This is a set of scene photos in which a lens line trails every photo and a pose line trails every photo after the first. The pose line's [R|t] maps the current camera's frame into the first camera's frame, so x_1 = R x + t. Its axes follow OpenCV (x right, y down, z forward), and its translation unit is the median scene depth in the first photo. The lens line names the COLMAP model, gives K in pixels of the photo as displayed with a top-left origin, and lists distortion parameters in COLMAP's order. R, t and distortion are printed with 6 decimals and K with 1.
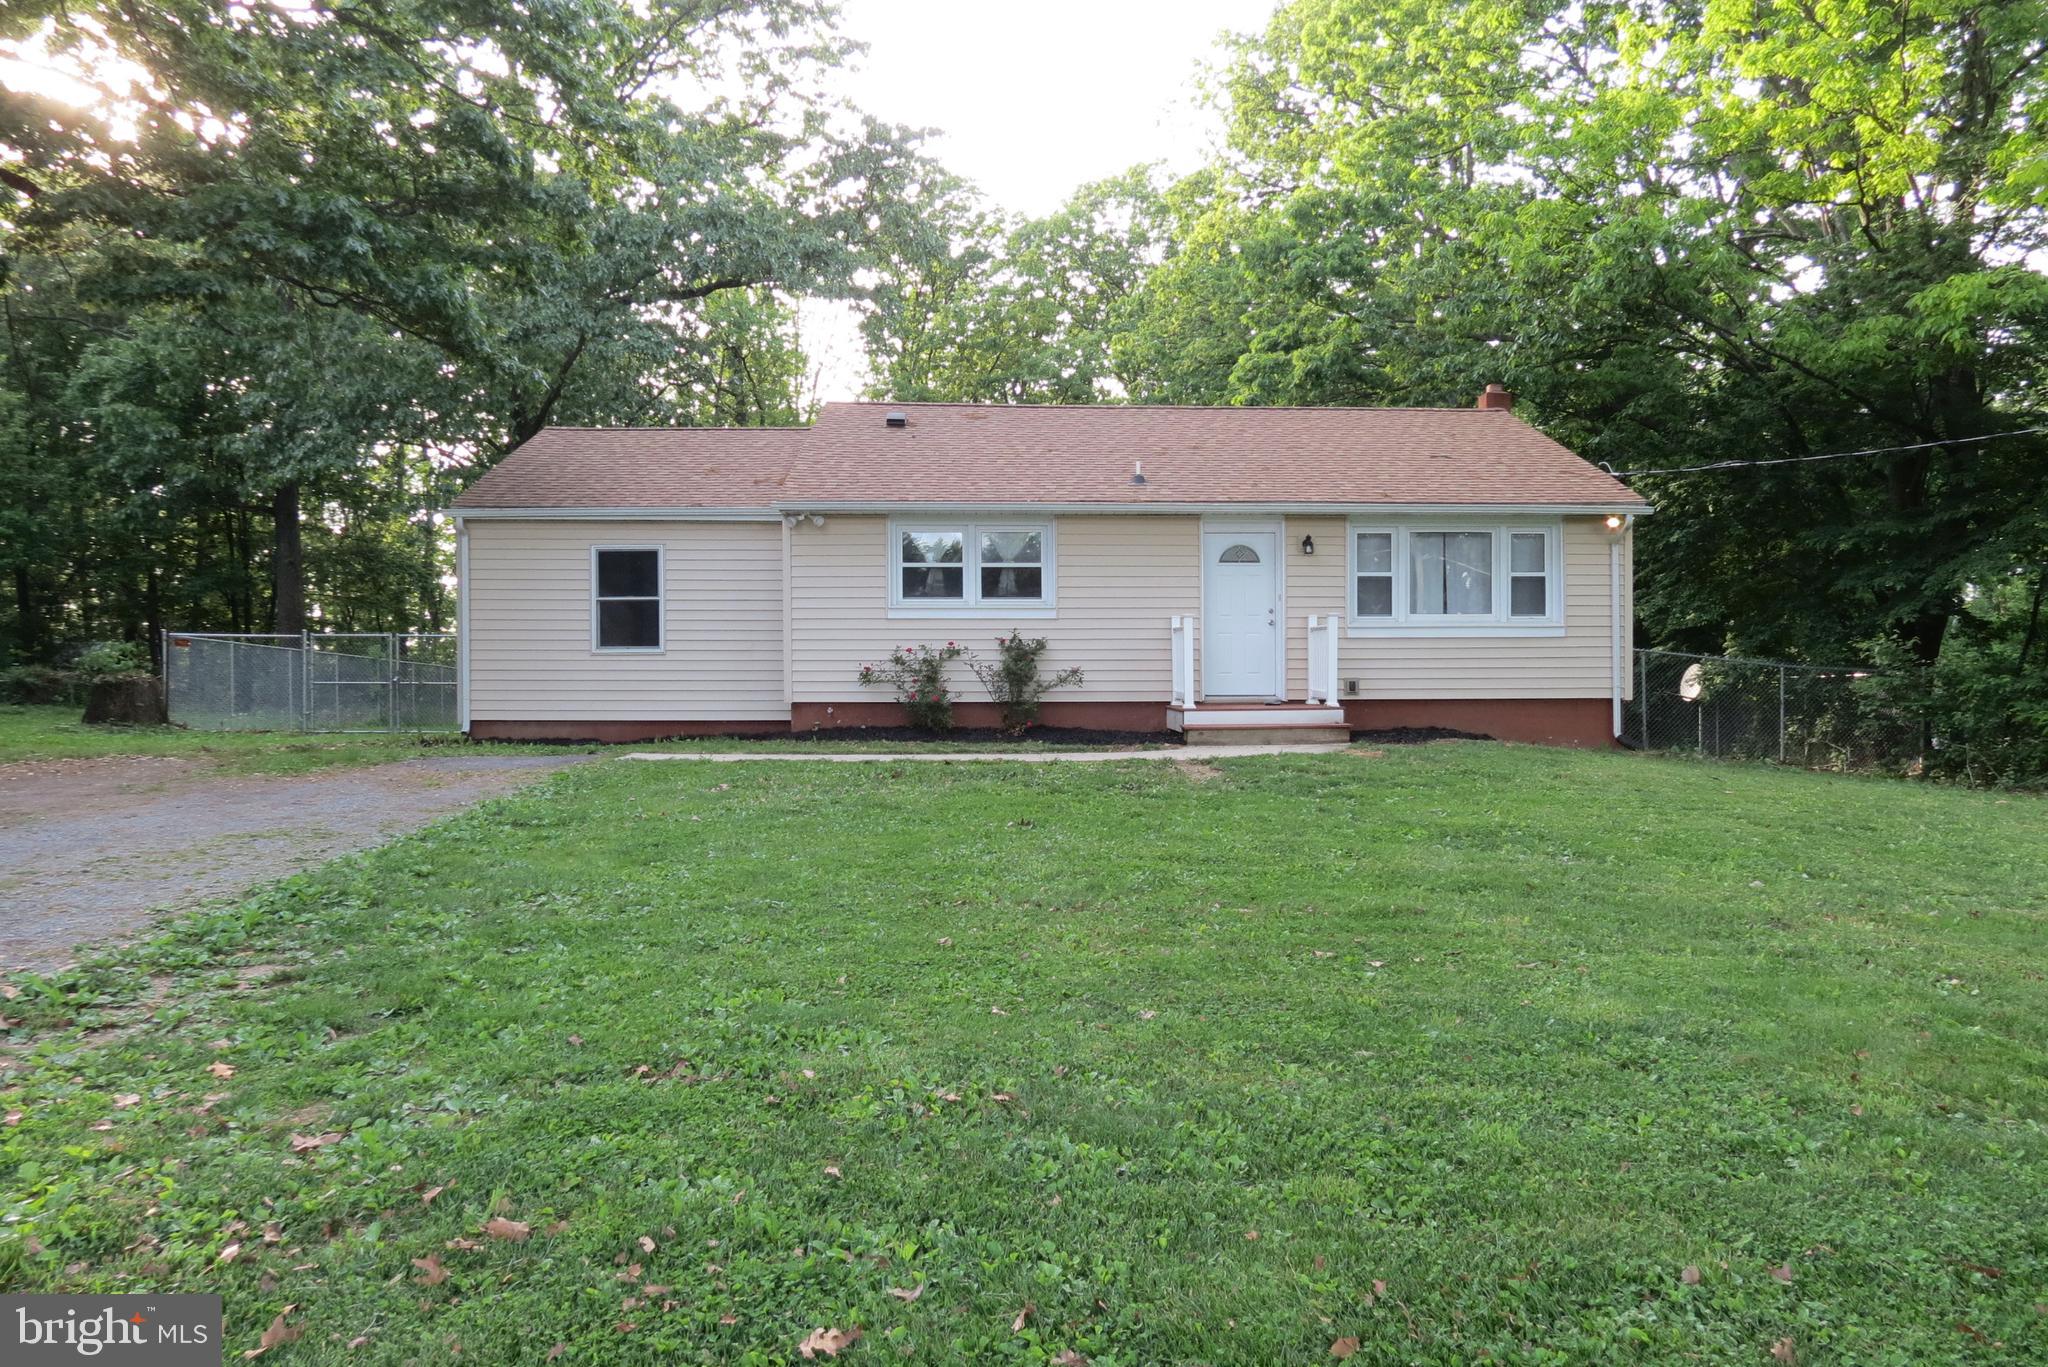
lens RADIAL K [[1466.9, 0, 1025.9], [0, 1466.9, 675.7], [0, 0, 1]] dist [-0.026810, 0.008864]
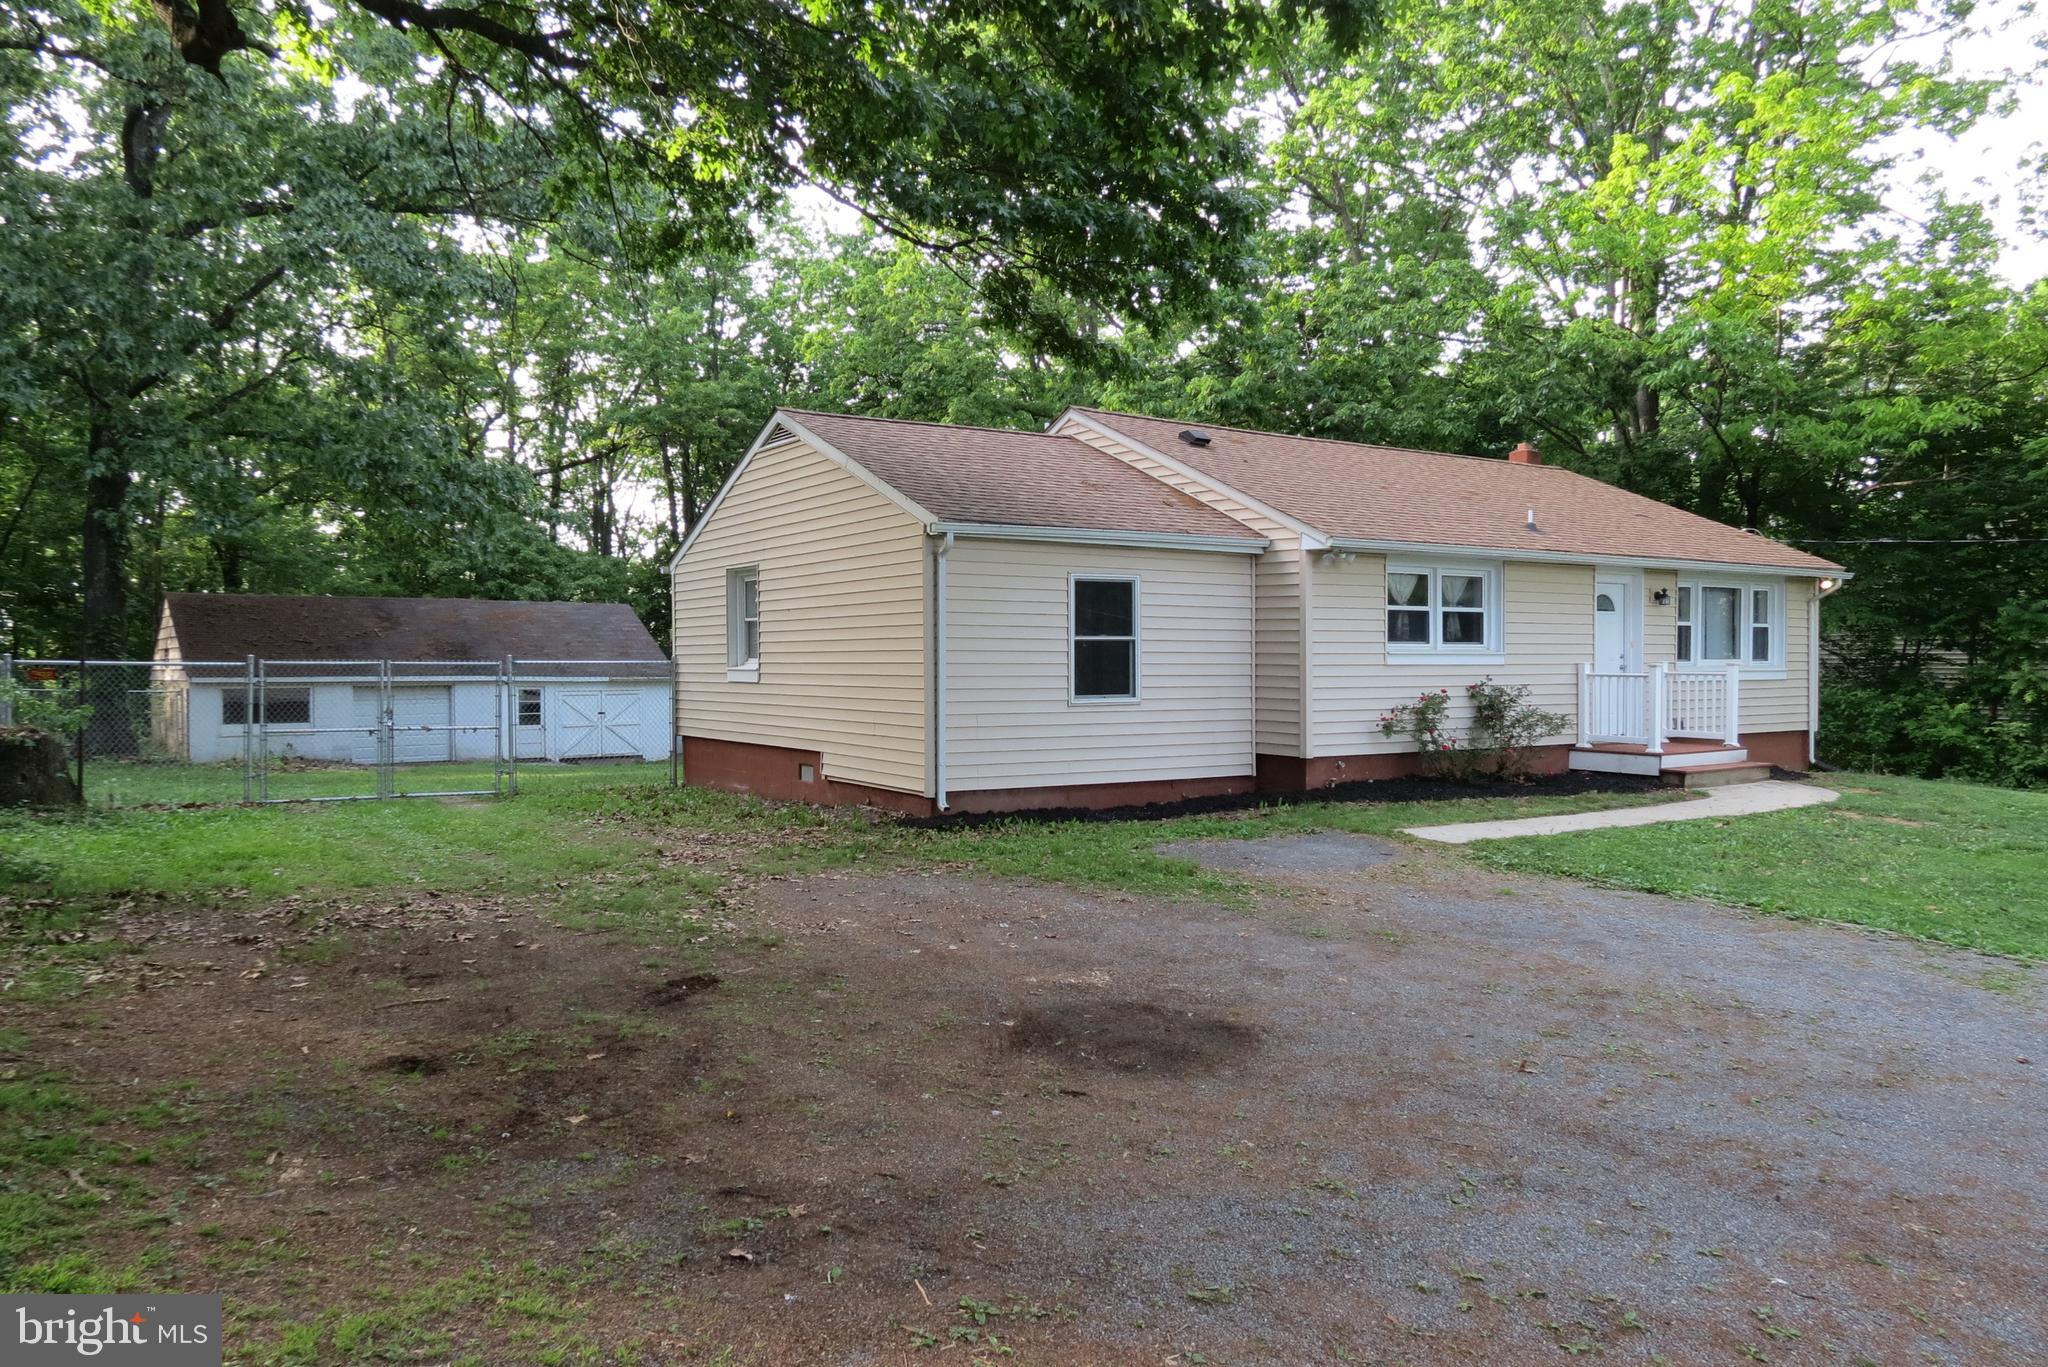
lens RADIAL K [[1466.9, 0, 1024.4], [0, 1466.9, 684.3], [0, 0, 1]] dist [-0.026810, 0.008864]
pose [[0.854928, -0.006531, 0.518706, -0.762572], [0.004883, 0.999978, 0.004542, -0.031070], [-0.518724, -0.001350, 0.854941, 0.313520]]
